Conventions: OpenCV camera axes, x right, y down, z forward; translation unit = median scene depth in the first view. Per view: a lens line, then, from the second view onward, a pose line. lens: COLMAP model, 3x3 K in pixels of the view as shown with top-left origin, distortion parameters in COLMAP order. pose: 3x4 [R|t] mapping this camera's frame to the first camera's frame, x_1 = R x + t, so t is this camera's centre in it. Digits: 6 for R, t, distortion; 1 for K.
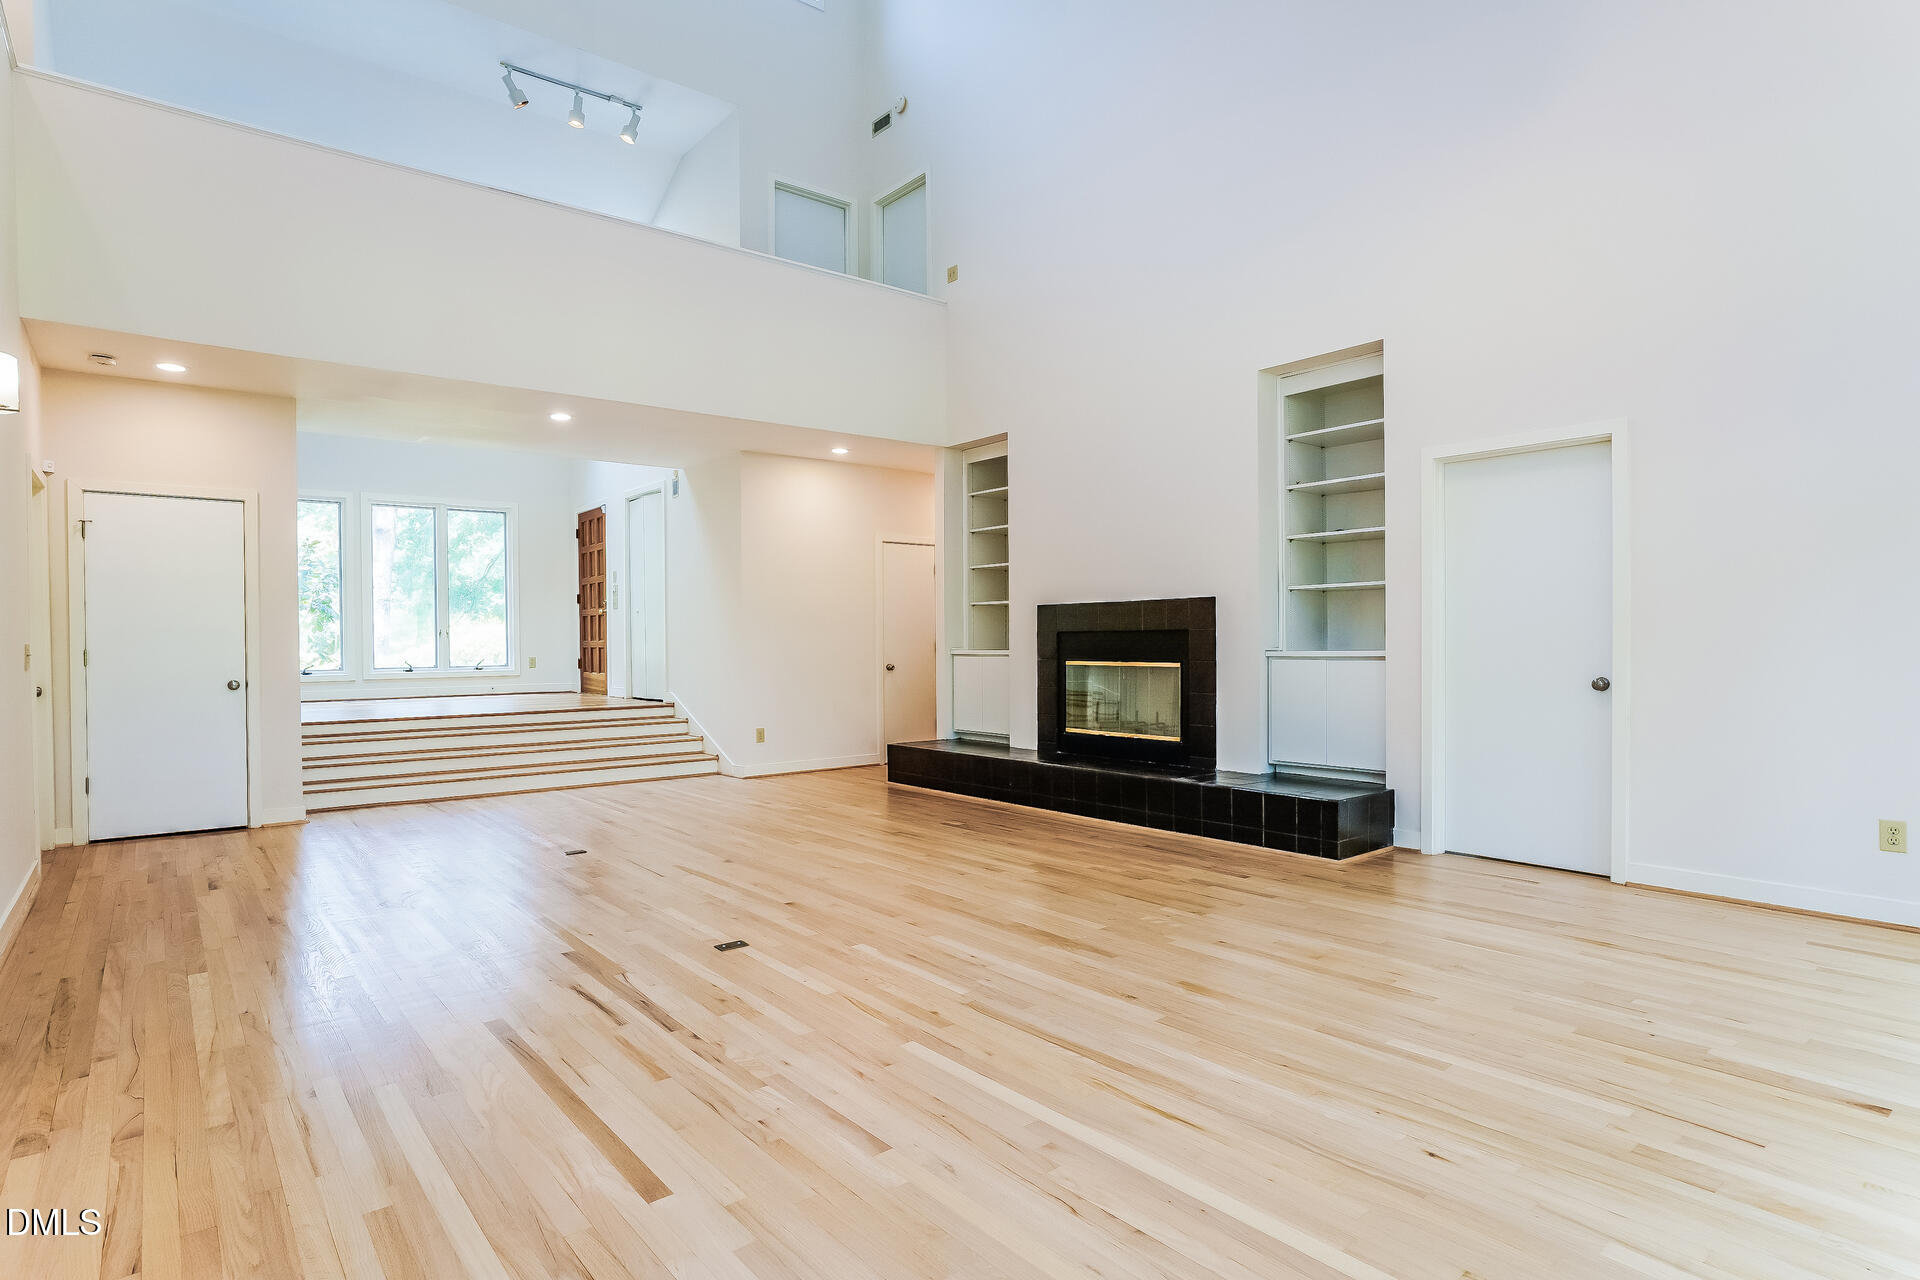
lens RADIAL K [[1027.7, 0, 970.1], [0, 1027.7, 633.1], [0, 0, 1]] dist [0.002387, 0.000868]
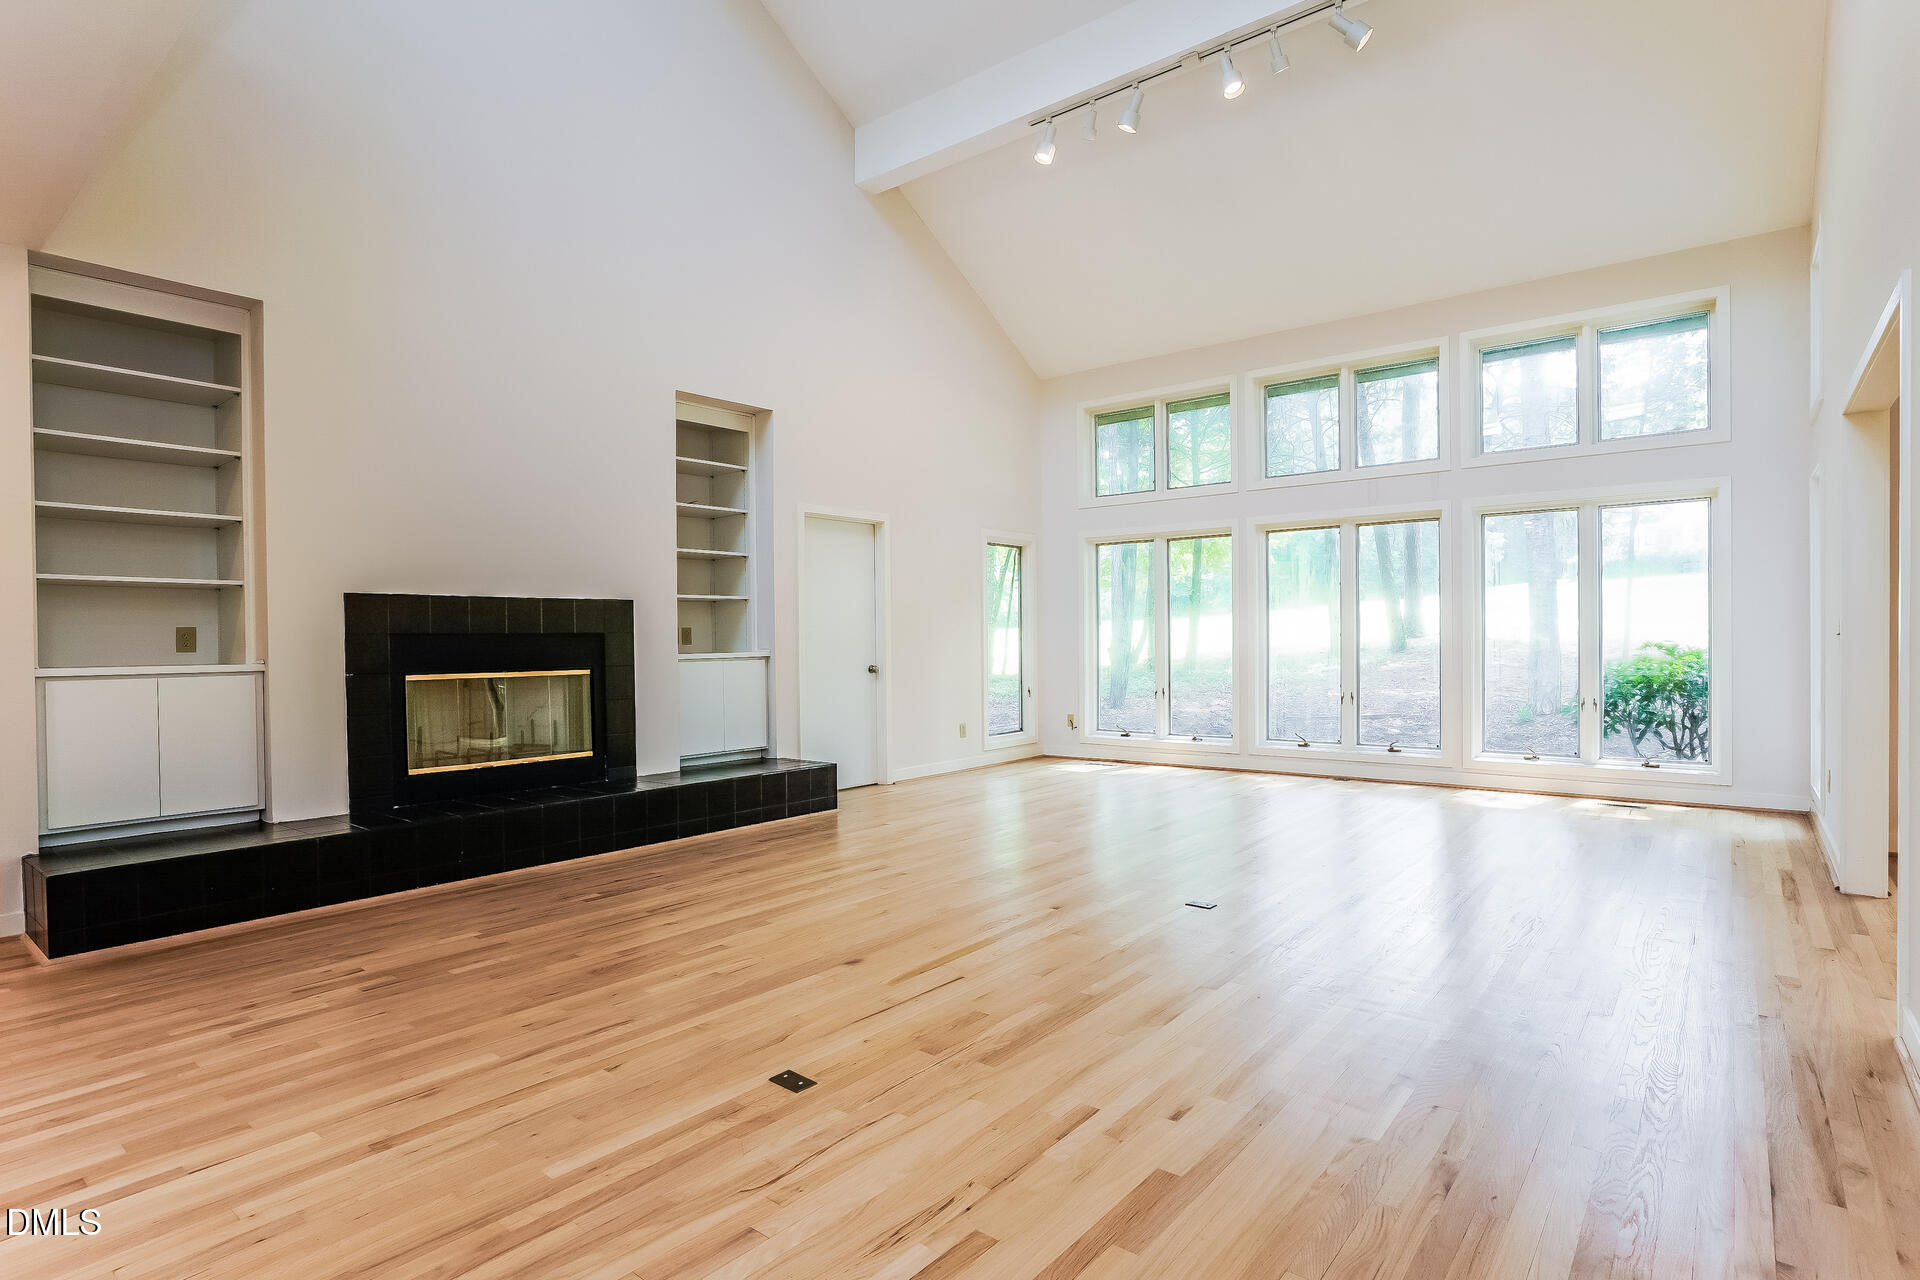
lens RADIAL K [[951.5, 0, 968.2], [0, 951.5, 650.2], [0, 0, 1]] dist [-0.004642, 0.003337]
pose [[-0.166783, -0.000181, 0.985994, -0.690339], [0.007526, 0.999971, 0.001457, 0.013006], [-0.985965, 0.007664, -0.166777, 0.814906]]
